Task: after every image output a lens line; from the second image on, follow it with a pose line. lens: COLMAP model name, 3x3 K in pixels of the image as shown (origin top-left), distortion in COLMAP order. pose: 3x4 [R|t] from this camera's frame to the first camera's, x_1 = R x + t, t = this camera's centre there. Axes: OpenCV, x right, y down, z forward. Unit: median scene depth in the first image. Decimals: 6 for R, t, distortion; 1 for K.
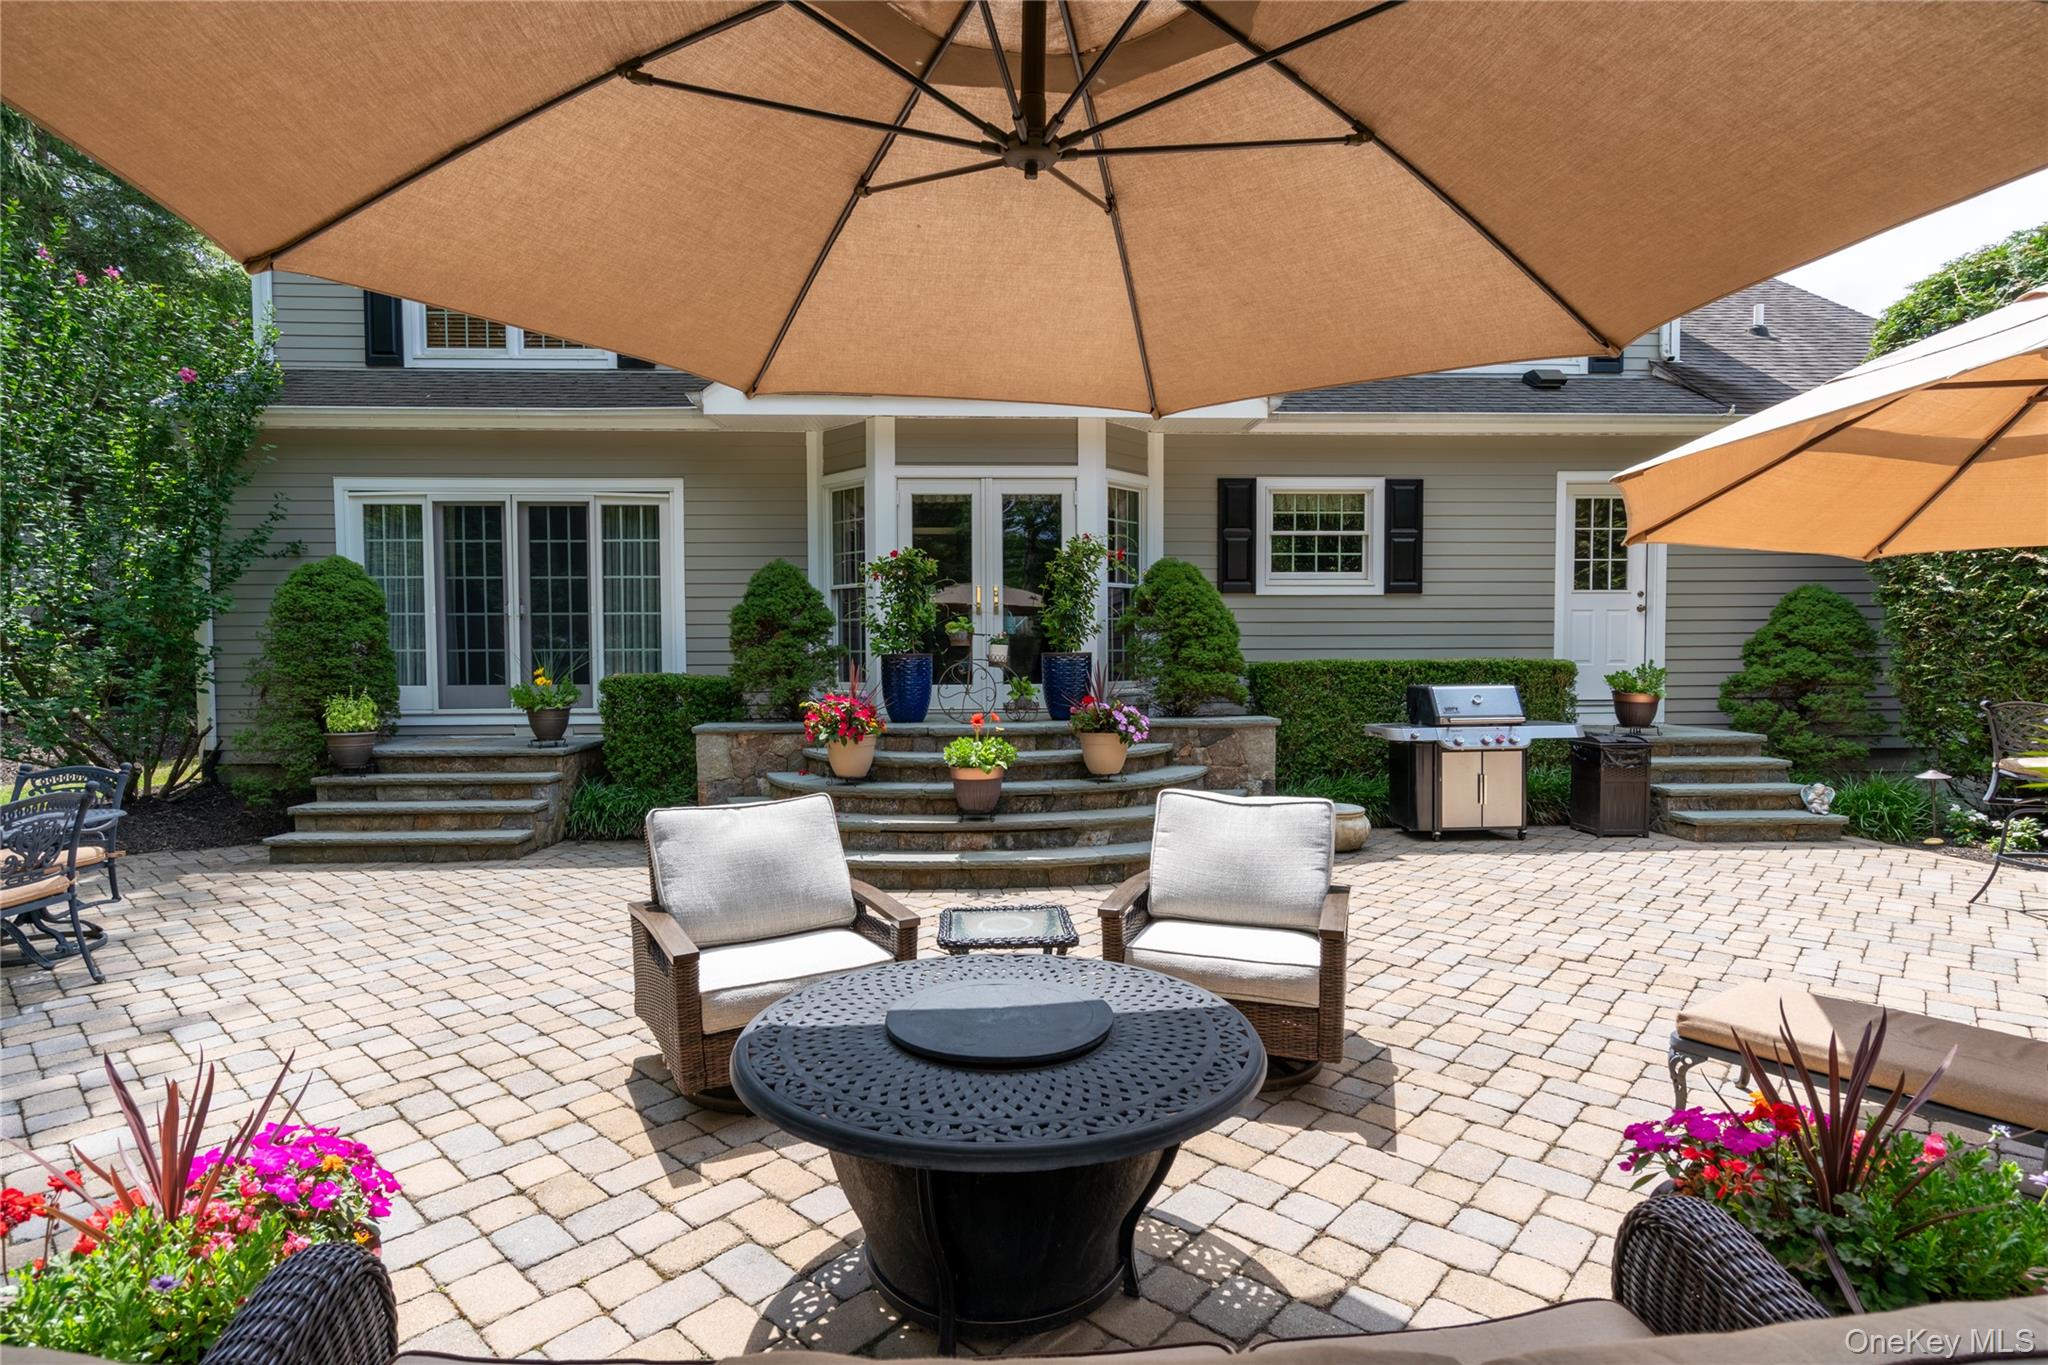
lens RADIAL K [[1009.8, 0, 1024.0], [0, 1009.8, 682.5], [0, 0, 1]] dist [-0.025676, -0.000036]
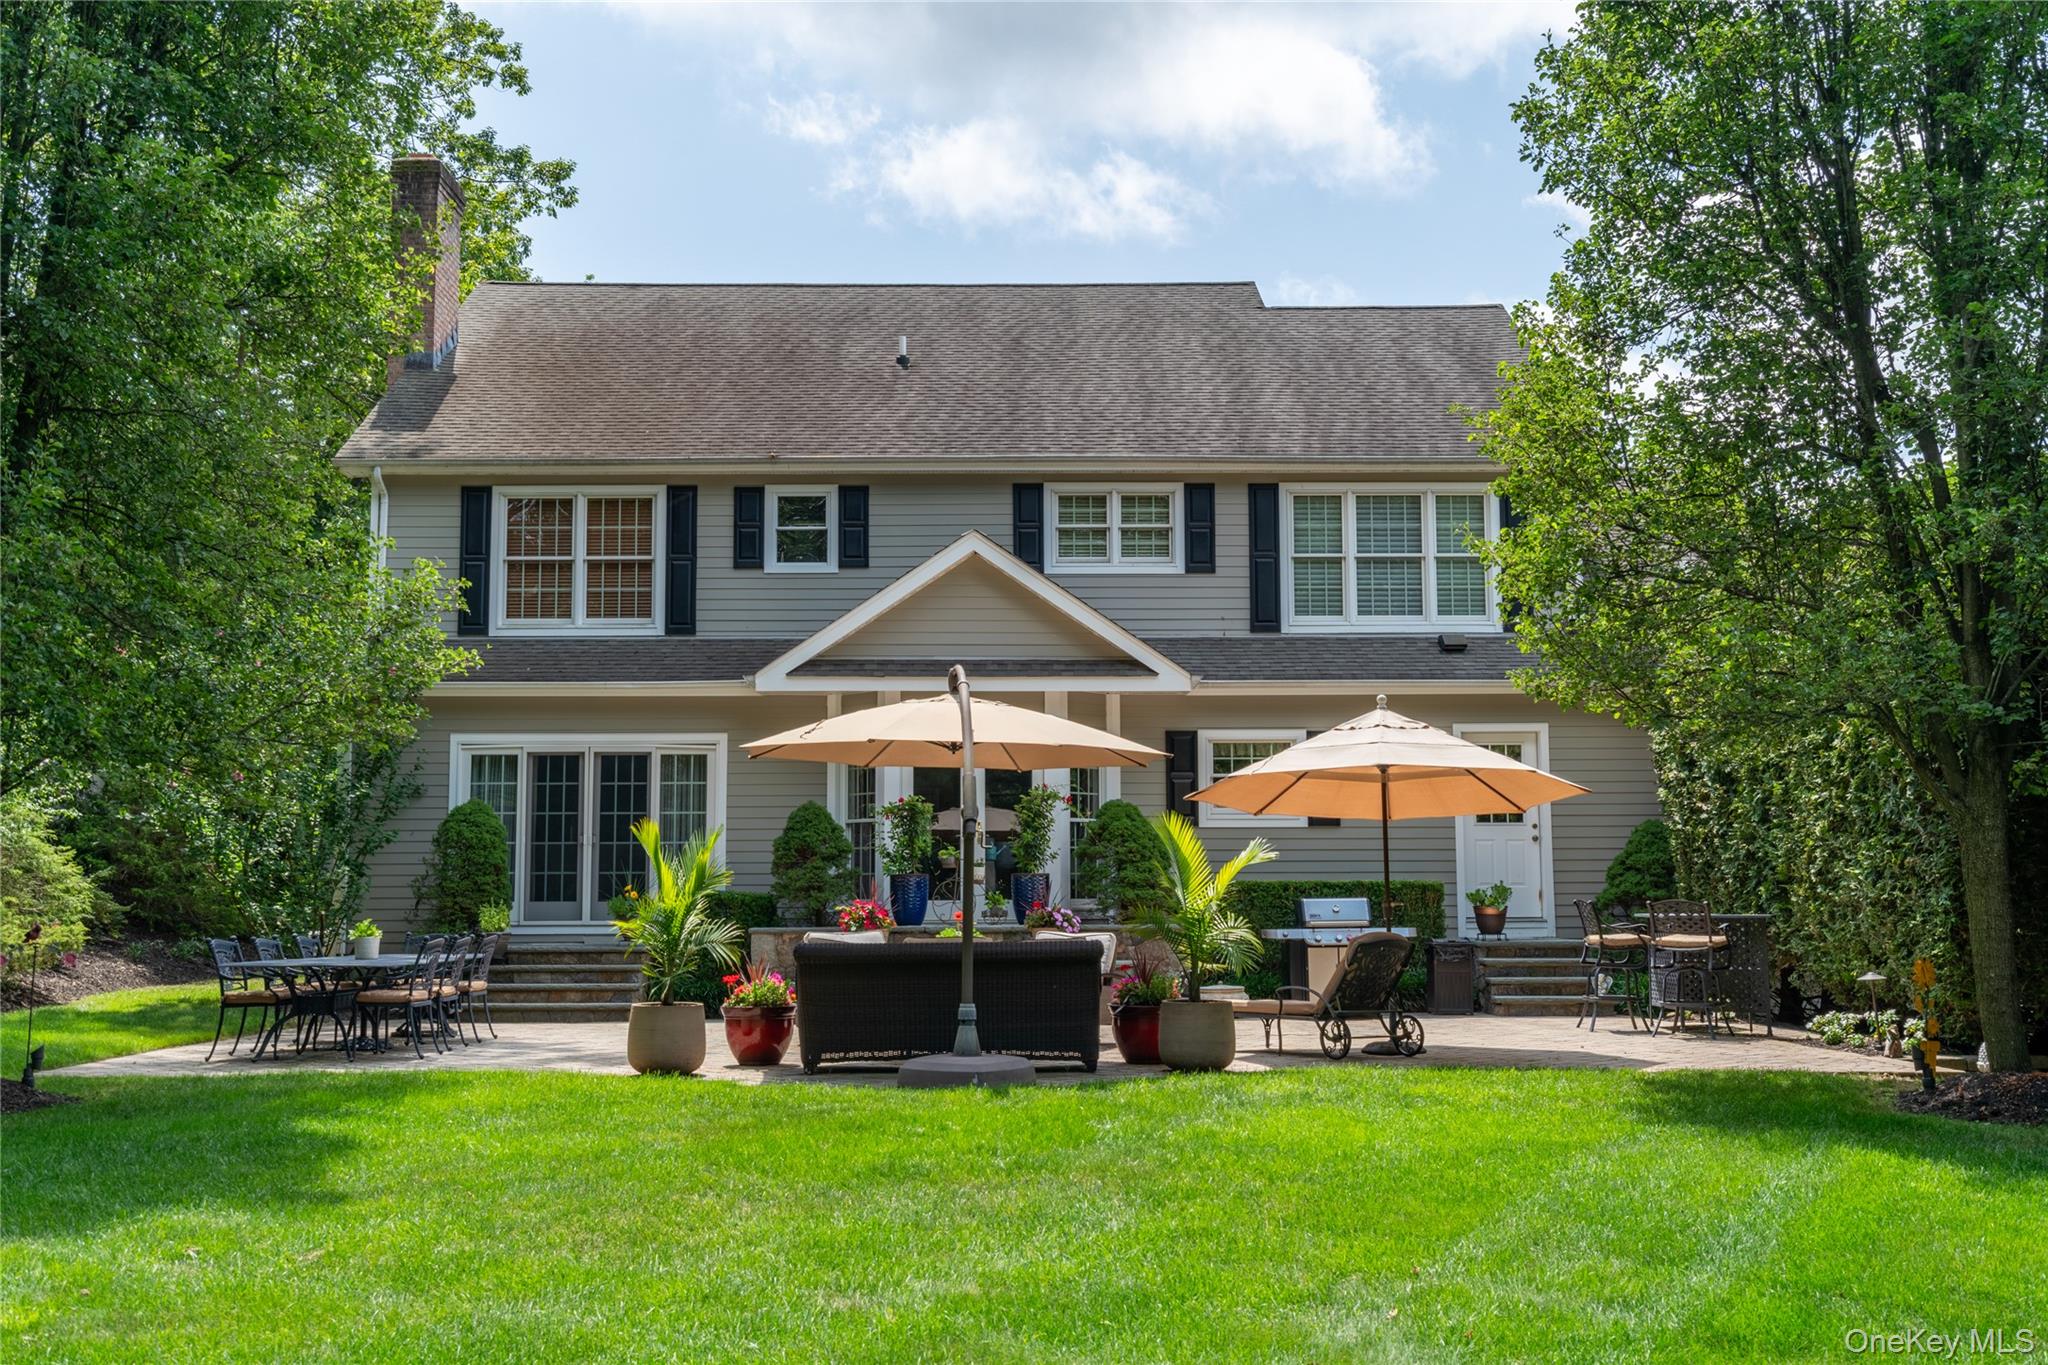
lens RADIAL K [[2036.2, 0, 1011.0], [0, 2036.2, 681.0], [0, 0, 1]] dist [0.012346, 0.003116]
pose [[0.998765, -0.003679, -0.049541, 0.143990], [-0.003425, 0.989779, -0.142565, 0.096456], [0.049560, 0.142559, 0.988545, -1.594310]]
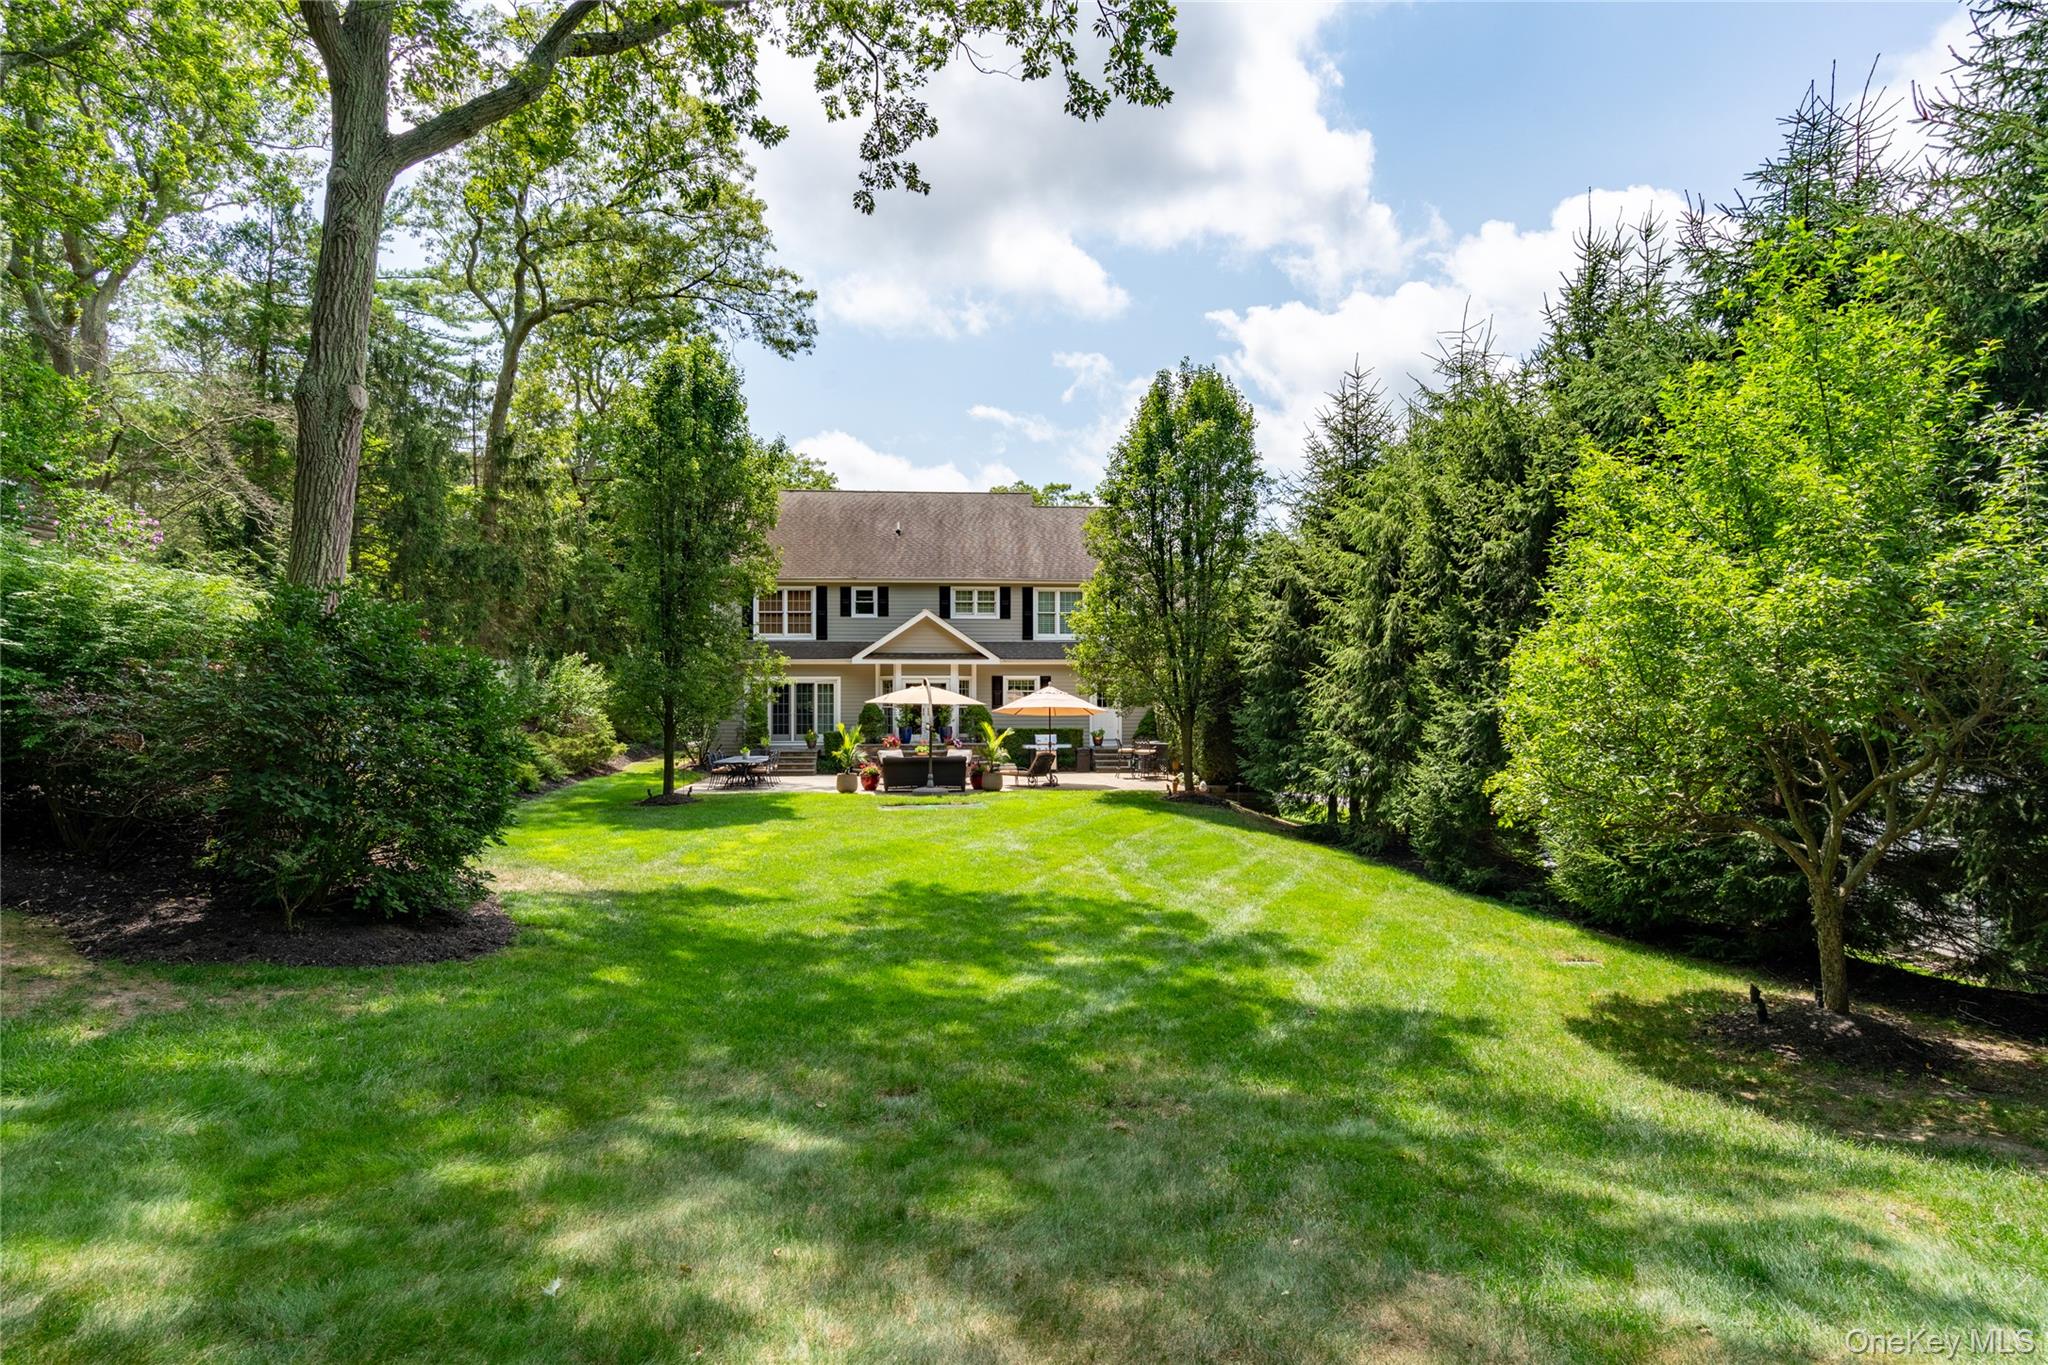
lens RADIAL K [[1189.4, 0, 988.1], [0, 1189.4, 700.4], [0, 0, 1]] dist [0.012592, 0.002141]
pose [[0.999997, 0.001756, -0.001658, 0.207910], [-0.001804, 0.999566, -0.029408, 0.005523], [0.001606, 0.029411, 0.999566, -3.508376]]
